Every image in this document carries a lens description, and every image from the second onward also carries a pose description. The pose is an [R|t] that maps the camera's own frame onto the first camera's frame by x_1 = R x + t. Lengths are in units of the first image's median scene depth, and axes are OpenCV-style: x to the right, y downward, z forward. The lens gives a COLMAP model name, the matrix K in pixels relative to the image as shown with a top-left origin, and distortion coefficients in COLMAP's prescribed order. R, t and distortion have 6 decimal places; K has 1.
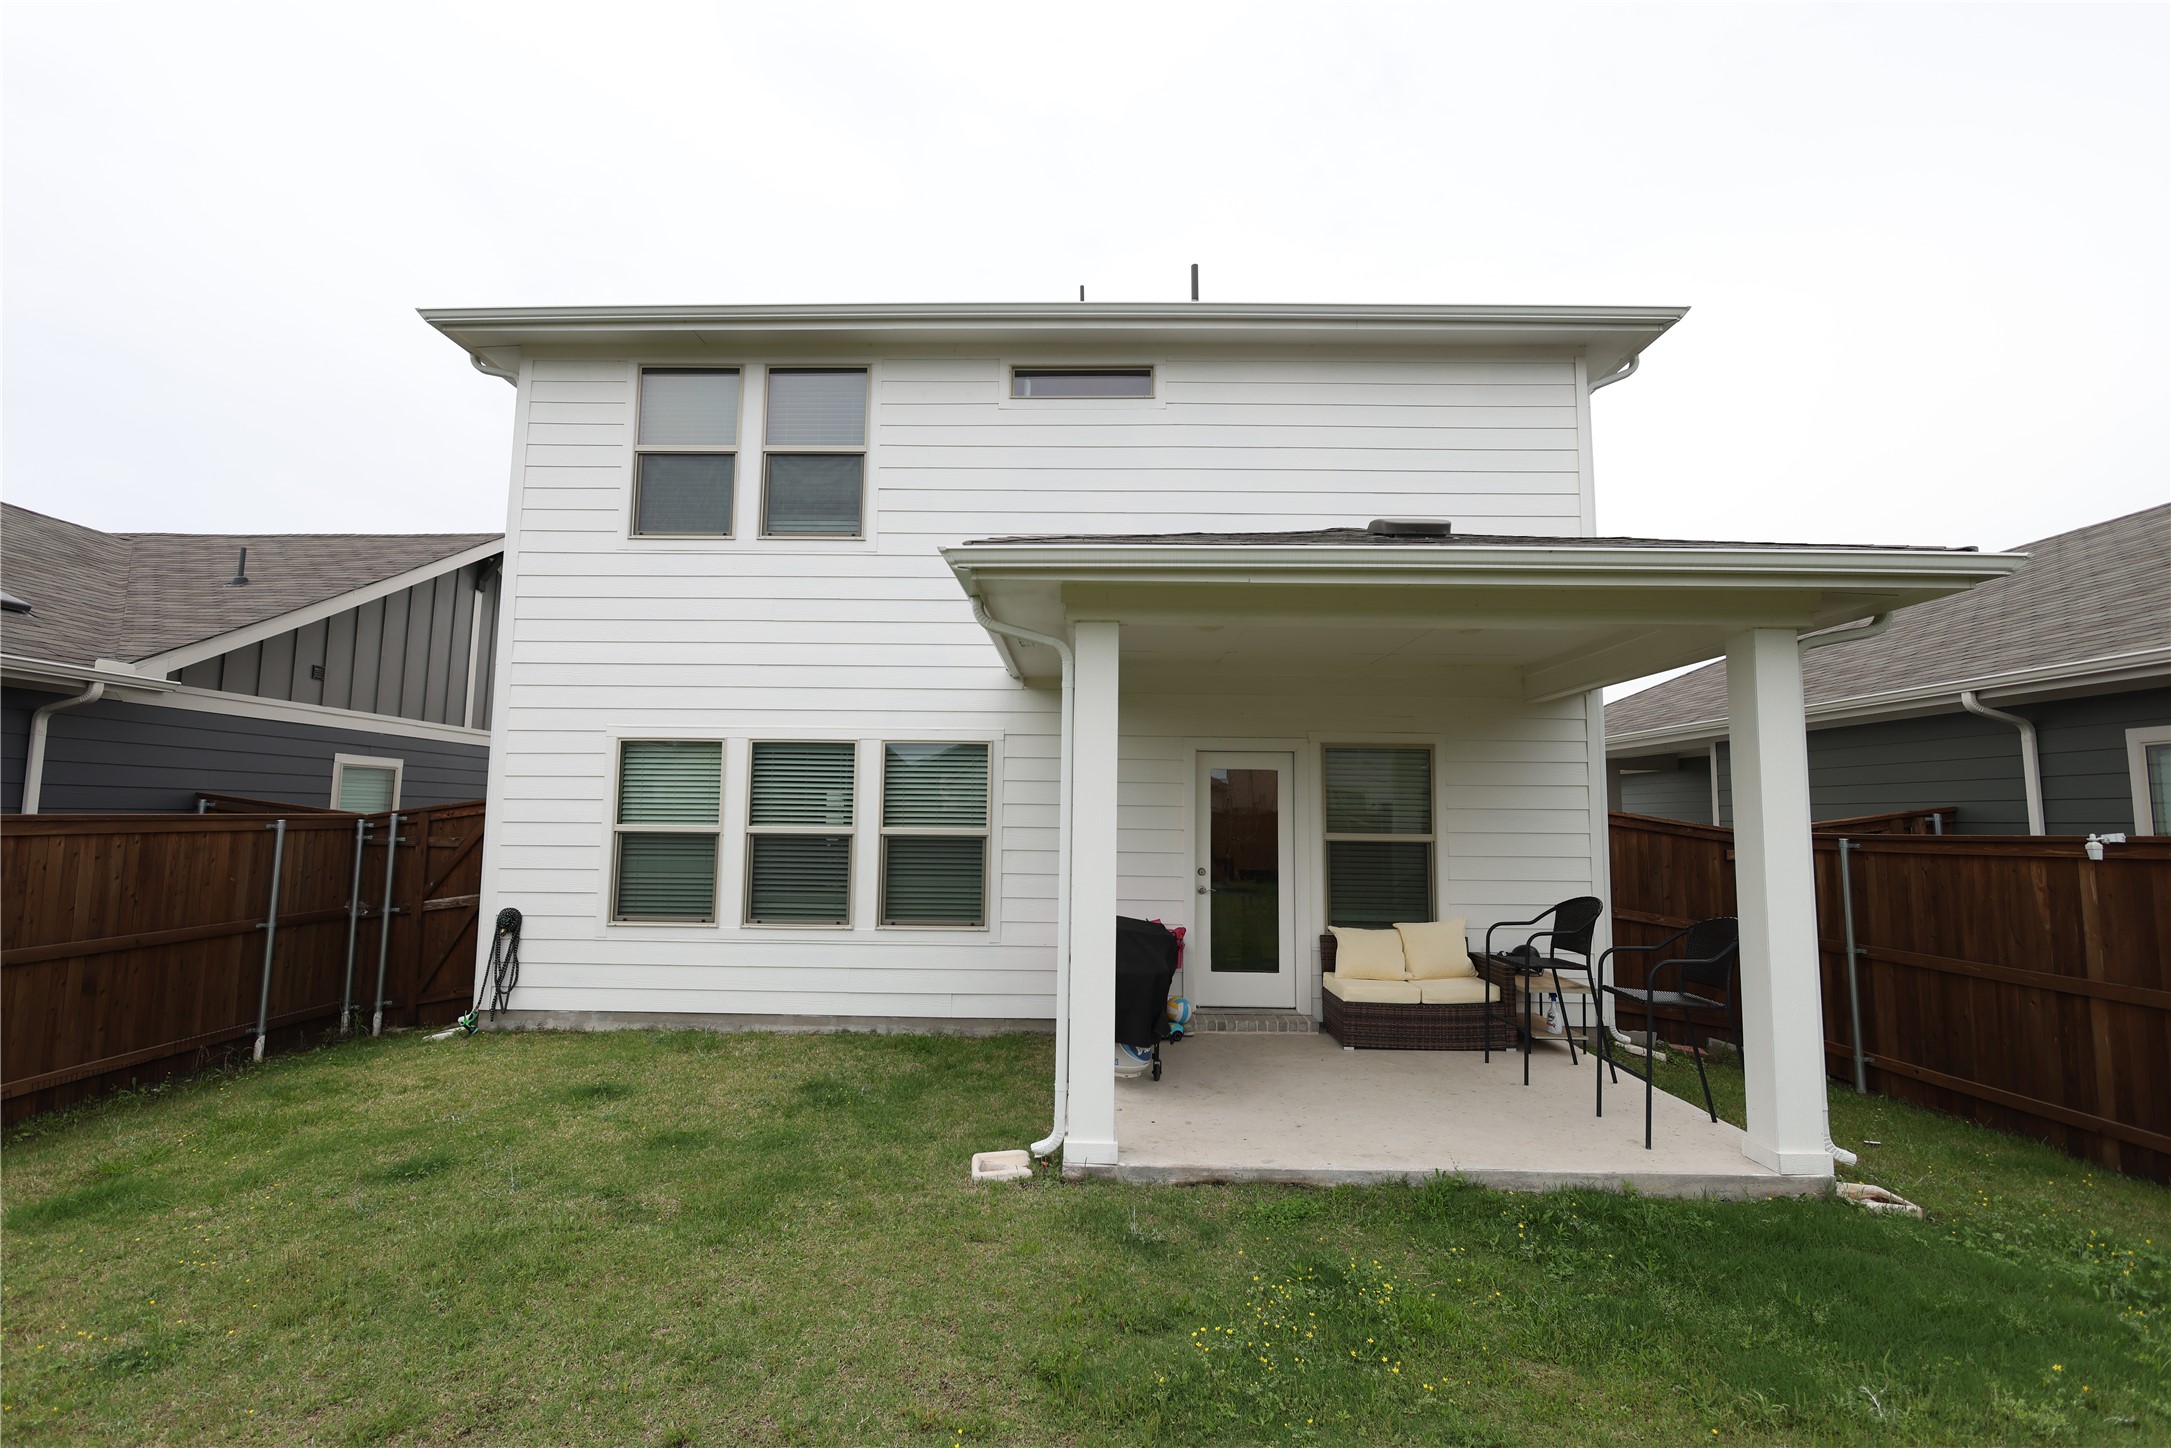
lens RADIAL K [[996.6, 0, 1071.9], [0, 996.6, 722.5], [0, 0, 1]] dist [-0.001418, 0.001175]
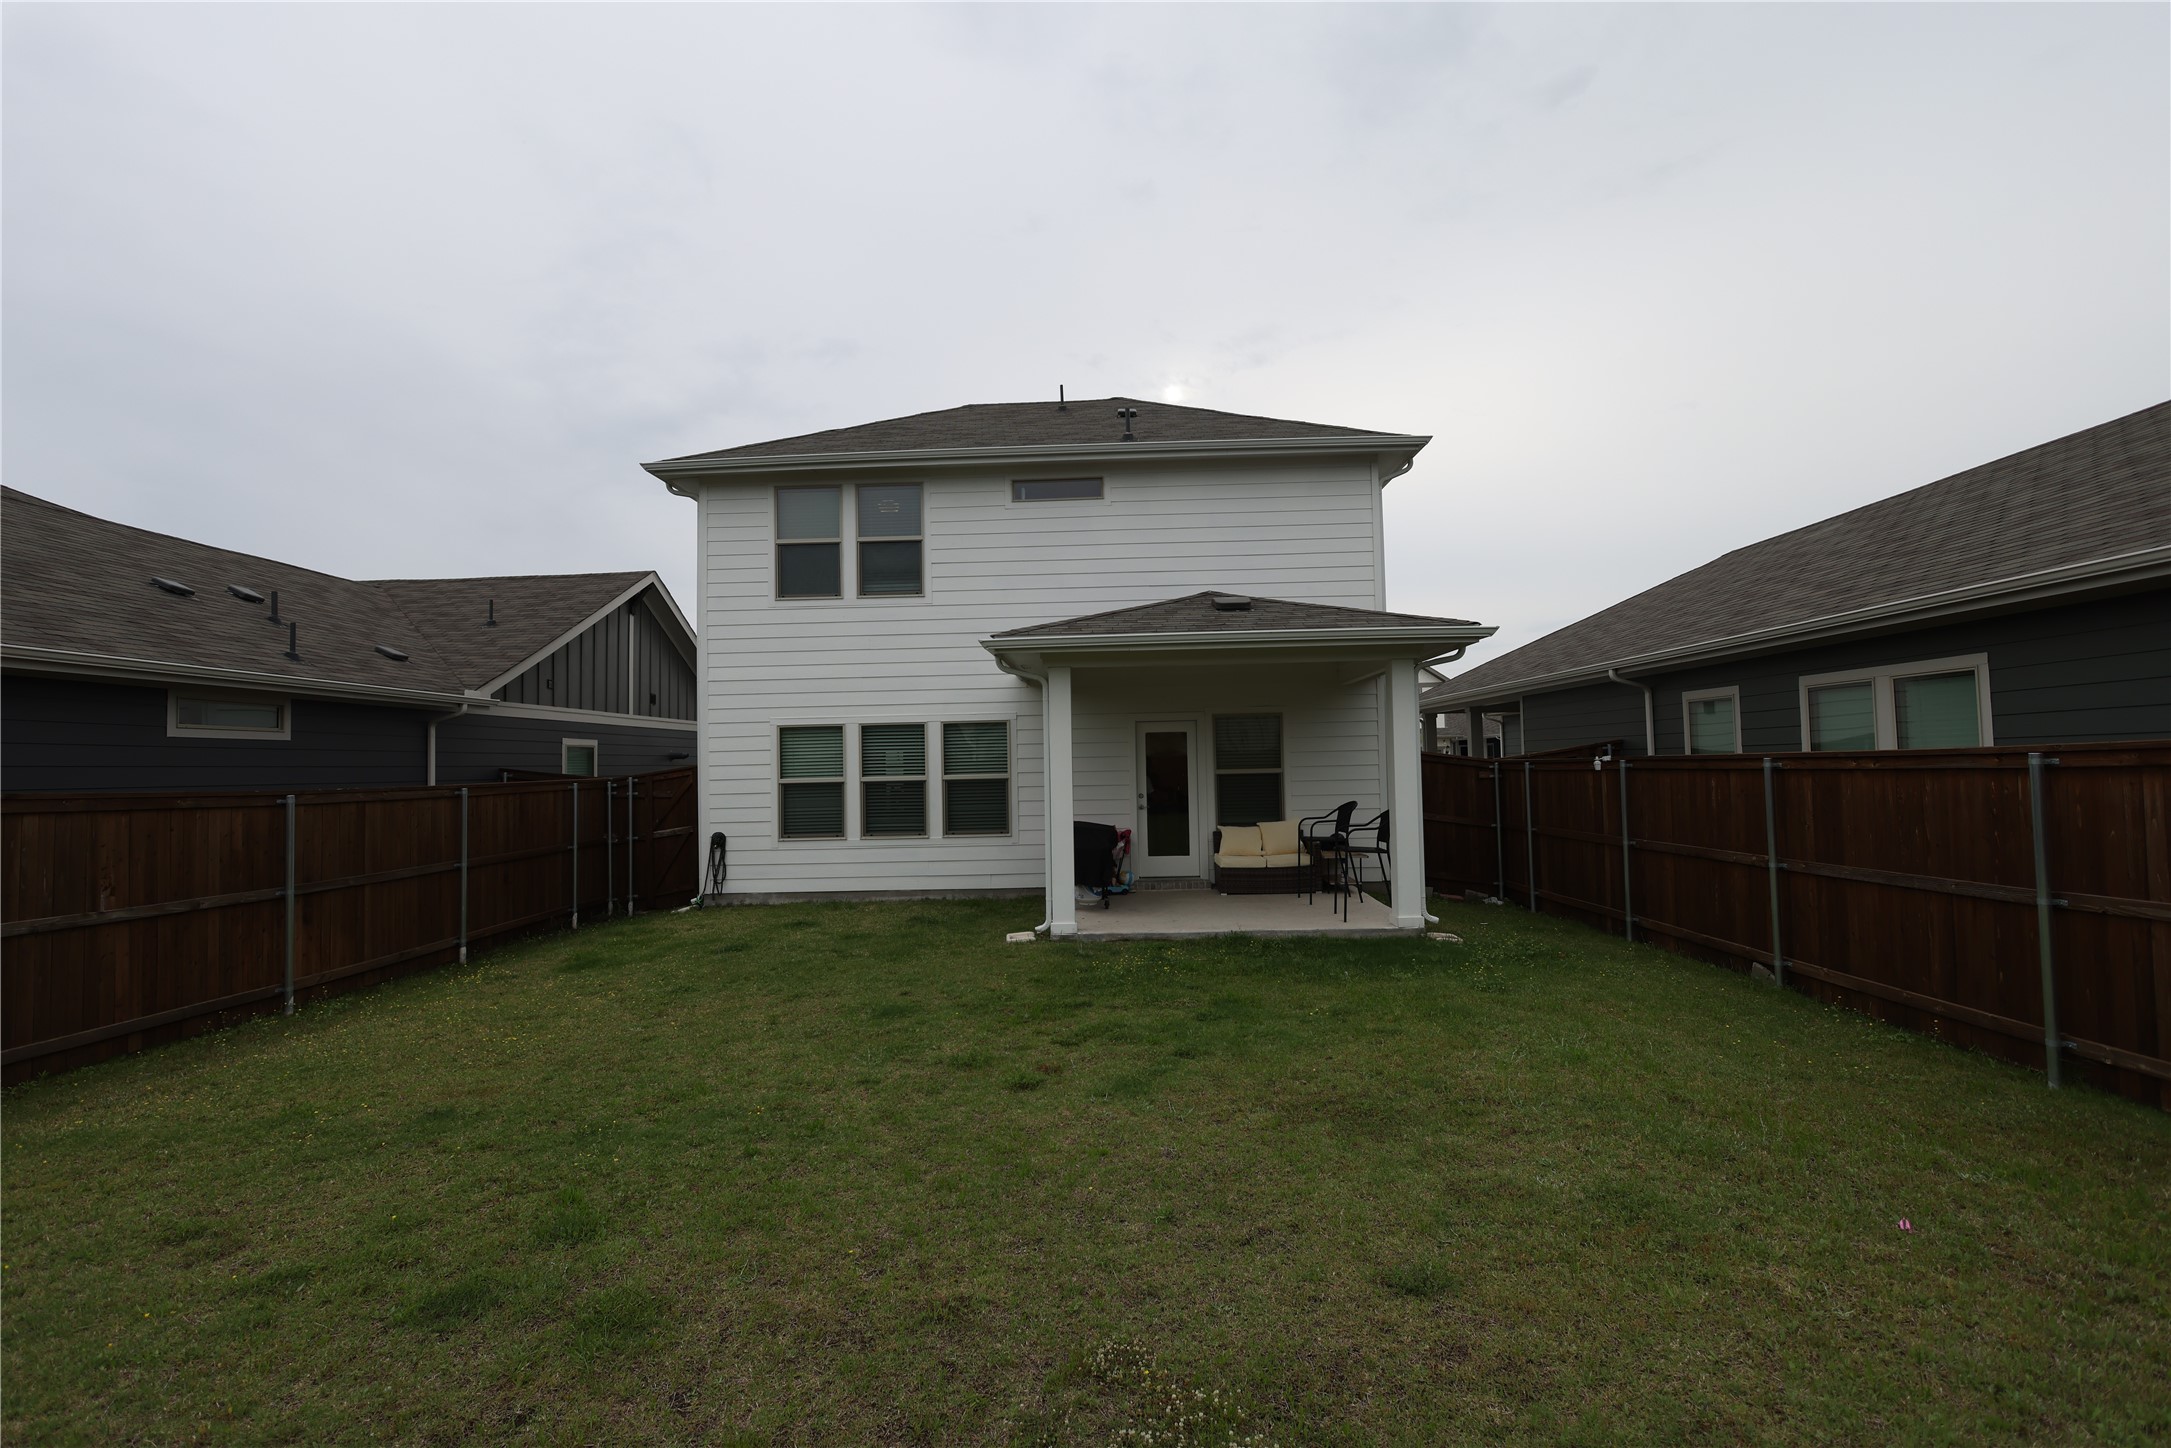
lens RADIAL K [[996.6, 0, 1085.8], [0, 996.6, 724.5], [0, 0, 1]] dist [-0.001418, 0.001175]
pose [[0.999368, -0.034334, -0.009183, 0.060110], [0.034803, 0.997769, 0.056971, -0.063650], [0.007207, -0.057254, 0.998334, -0.630306]]
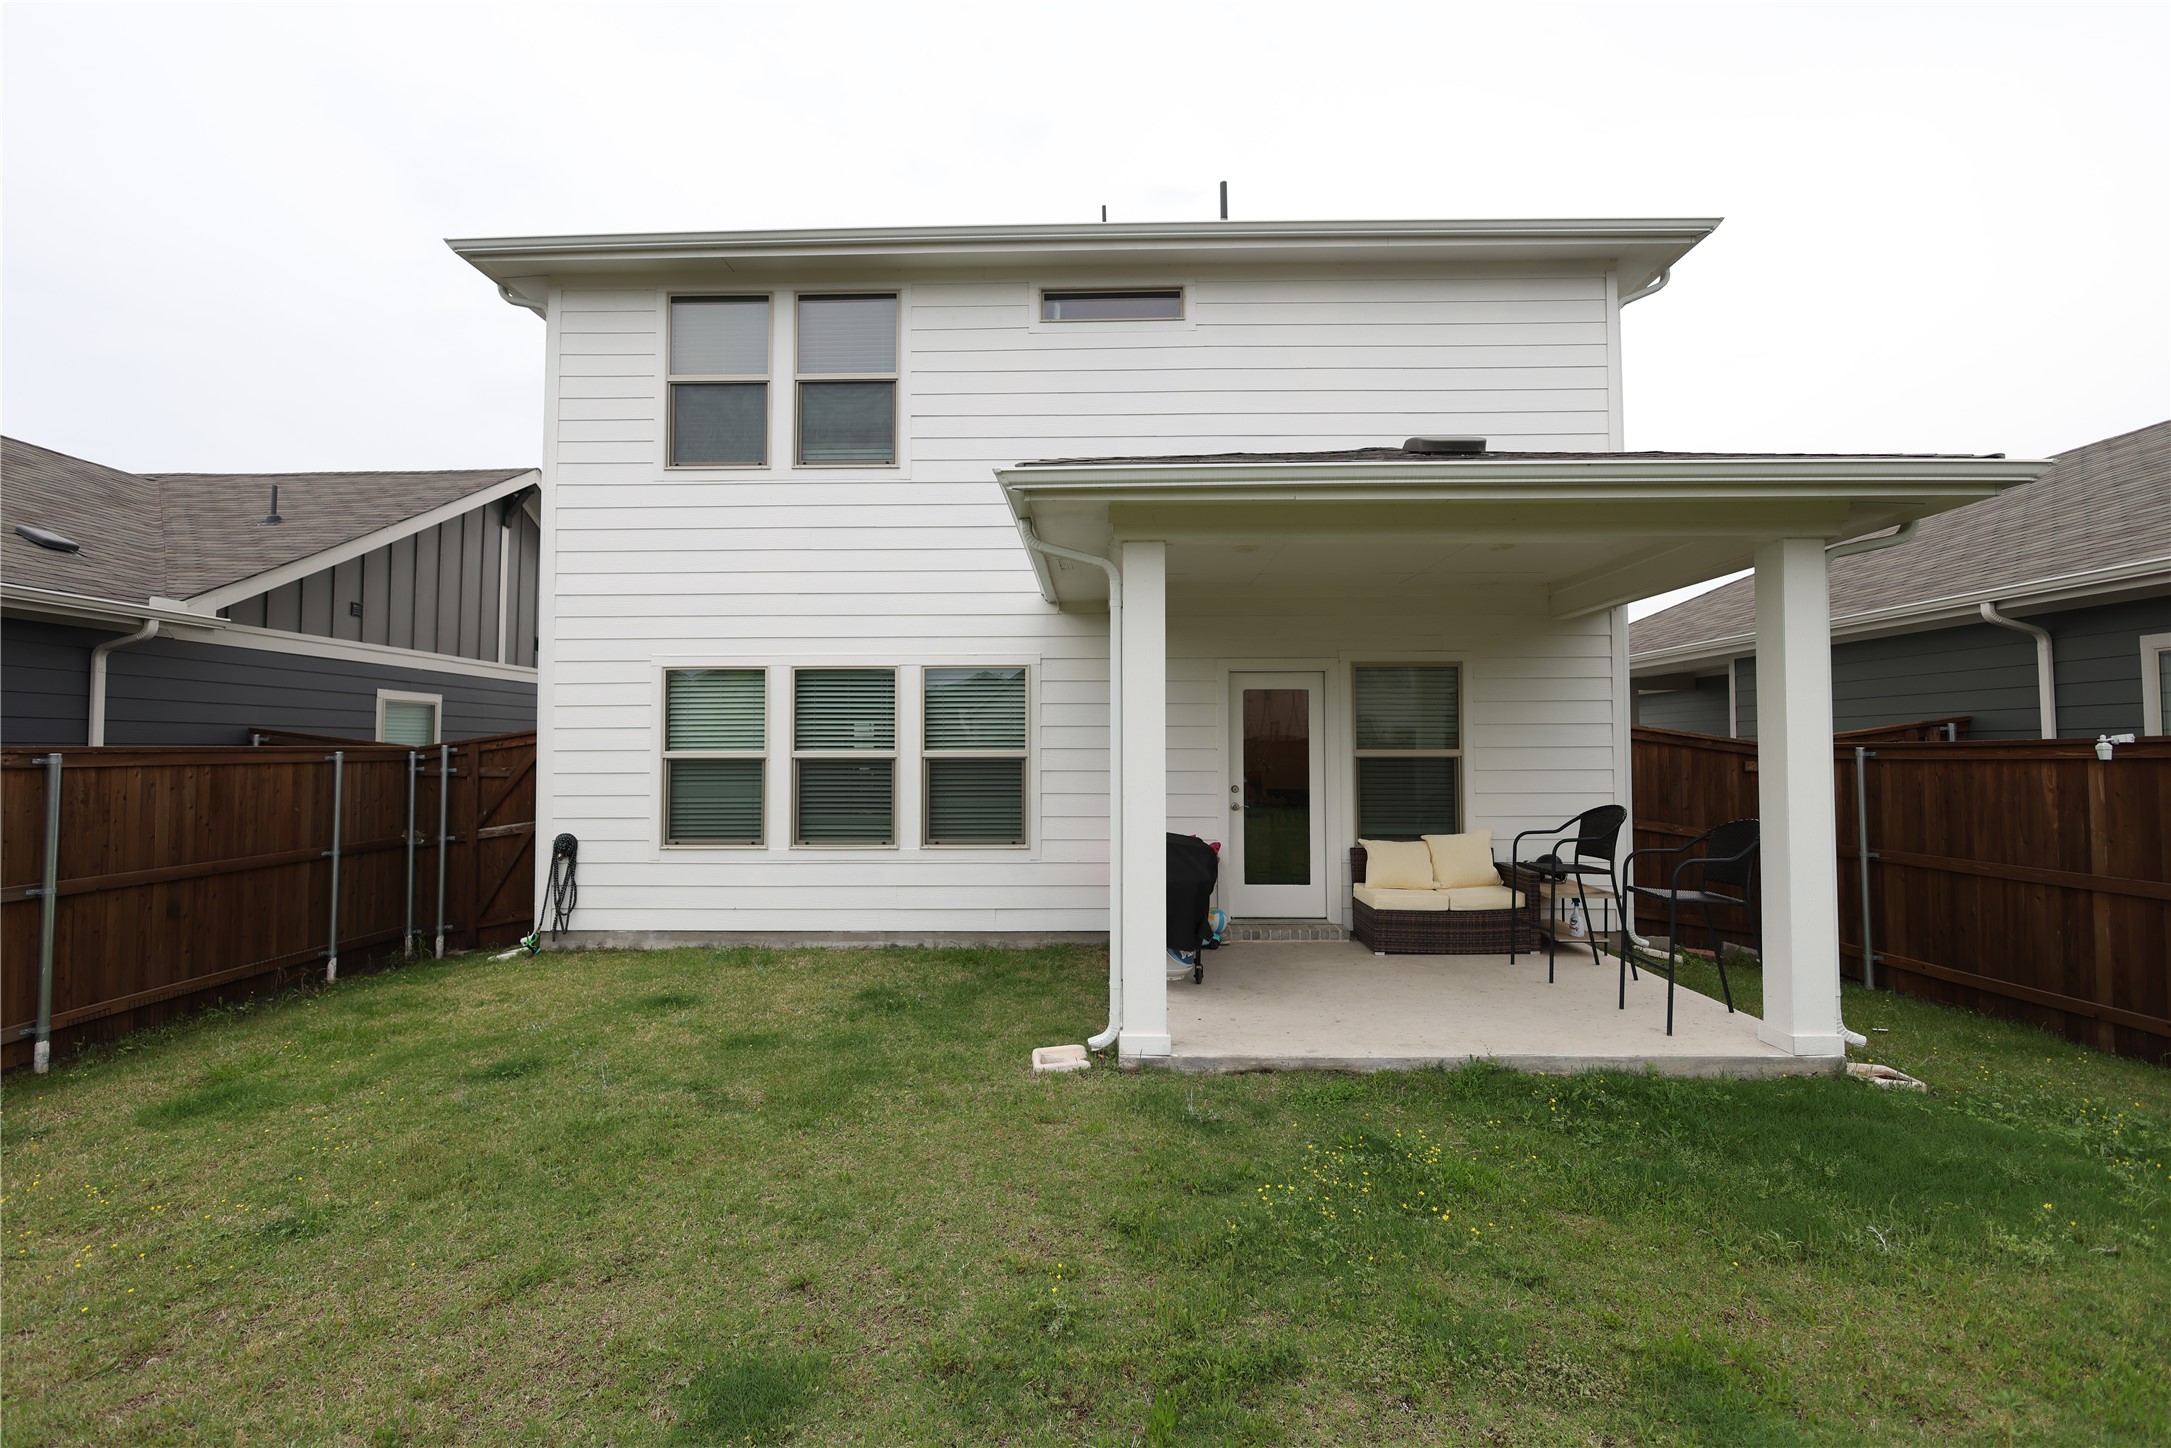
lens RADIAL K [[996.6, 0, 1083.4], [0, 996.6, 716.1], [0, 0, 1]] dist [-0.001418, 0.001175]
pose [[0.999894, -0.014517, -0.001121, -0.024786], [0.014558, 0.998044, 0.060794, 0.009925], [0.000236, -0.060804, 0.998150, -0.023952]]
